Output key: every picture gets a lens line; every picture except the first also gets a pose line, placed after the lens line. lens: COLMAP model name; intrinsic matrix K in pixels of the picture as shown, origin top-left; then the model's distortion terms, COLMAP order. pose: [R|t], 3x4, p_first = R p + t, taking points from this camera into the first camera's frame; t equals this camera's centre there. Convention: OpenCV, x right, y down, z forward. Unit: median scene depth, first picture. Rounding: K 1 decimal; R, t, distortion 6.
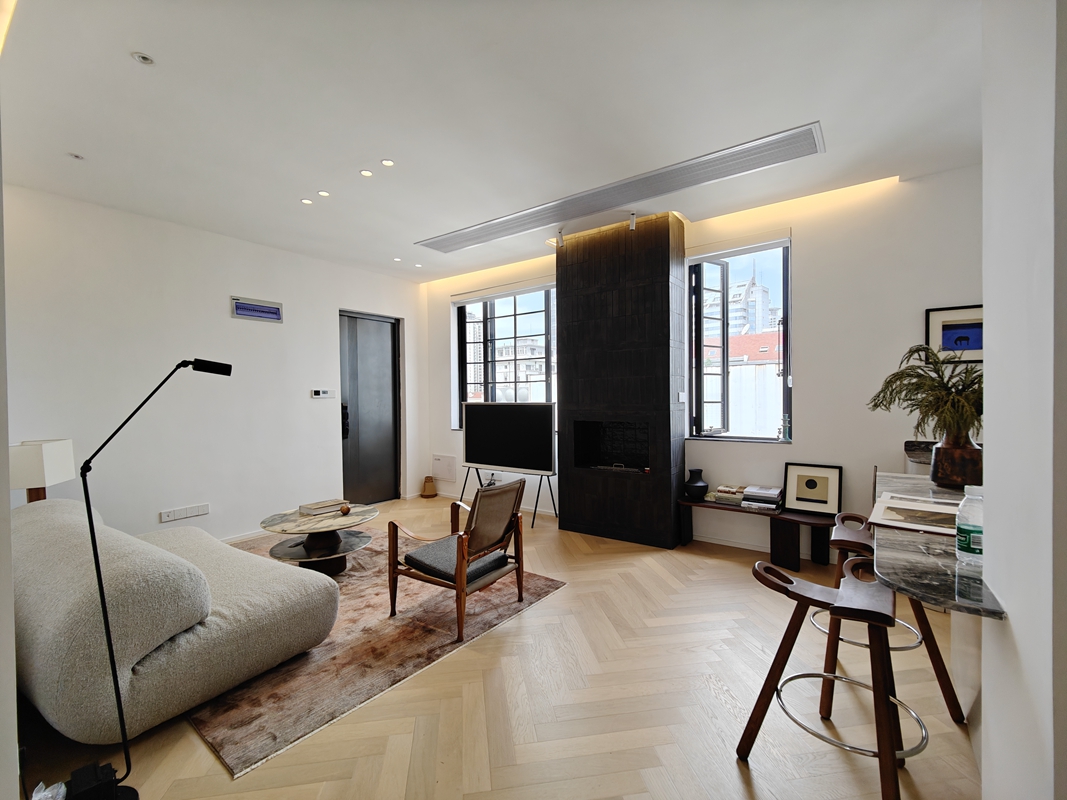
lens RADIAL K [[462.0, 0, 536.2], [0, 462.0, 402.5], [0, 0, 1]] dist [0.023360, -0.021778]
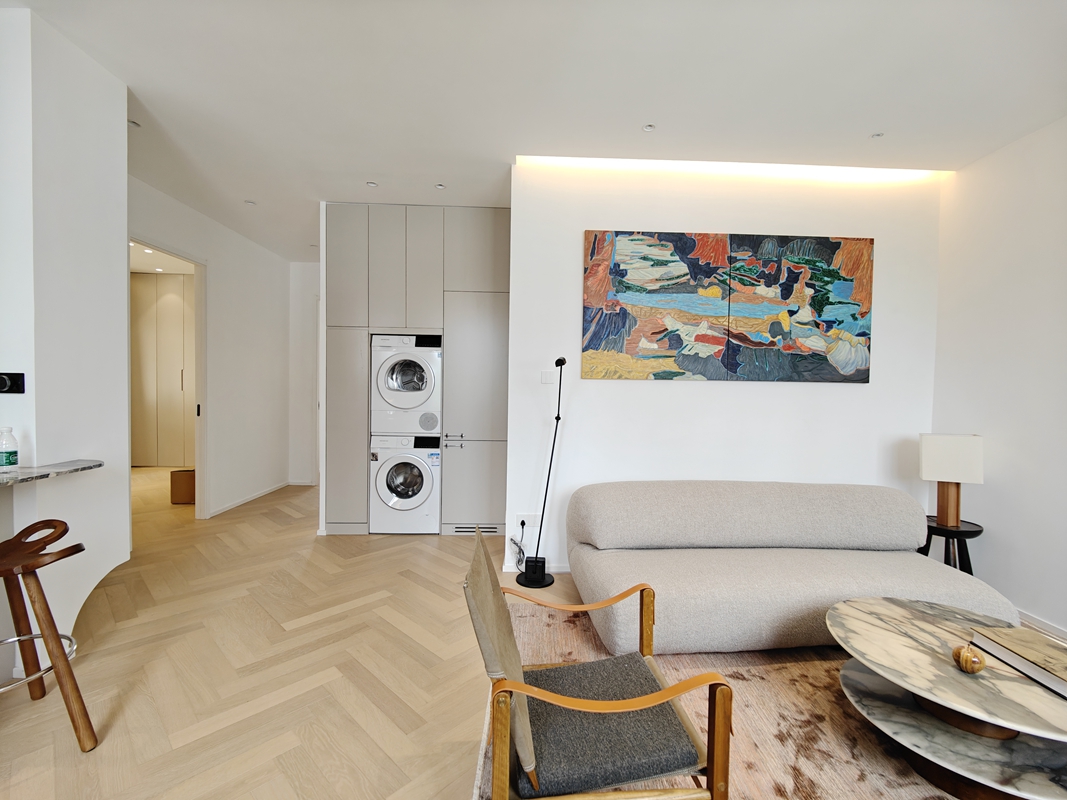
lens RADIAL K [[464.4, 0, 535.4], [0, 464.4, 401.6], [0, 0, 1]] dist [0.004136, -0.007094]
pose [[-0.792498, 0.016649, -0.609647, 0.155011], [-0.015527, 0.998752, 0.047460, -0.010725], [0.609677, 0.047078, -0.791251, 1.257548]]
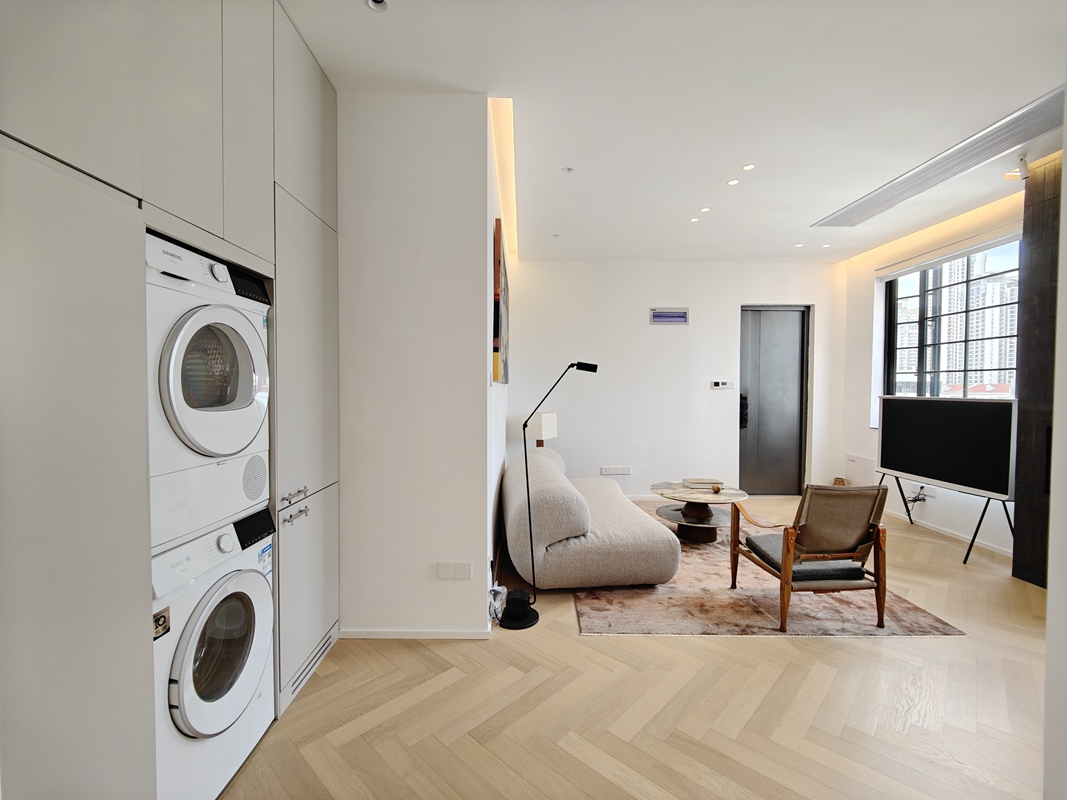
lens RADIAL K [[462.0, 0, 536.2], [0, 462.0, 402.5], [0, 0, 1]] dist [0.023360, -0.021778]
pose [[0.608091, 0.034989, -0.793096, 0.237758], [-0.020262, 0.999387, 0.028554, 0.000326], [0.793609, -0.001293, 0.608427, -0.028646]]
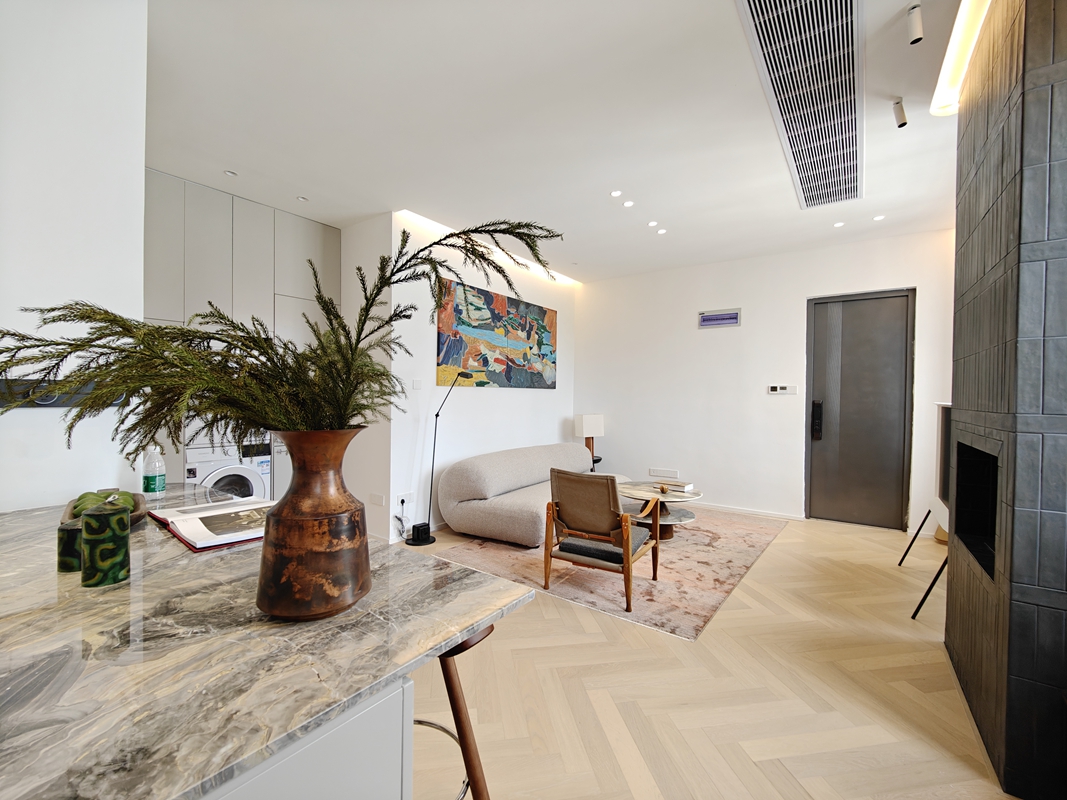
lens RADIAL K [[462.0, 0, 536.2], [0, 462.0, 402.5], [0, 0, 1]] dist [0.023360, -0.021778]
pose [[0.015949, 0.027711, -0.999489, 0.849920], [-0.025063, 0.999313, 0.027307, -0.009094], [0.999559, 0.024615, 0.016632, 0.764850]]
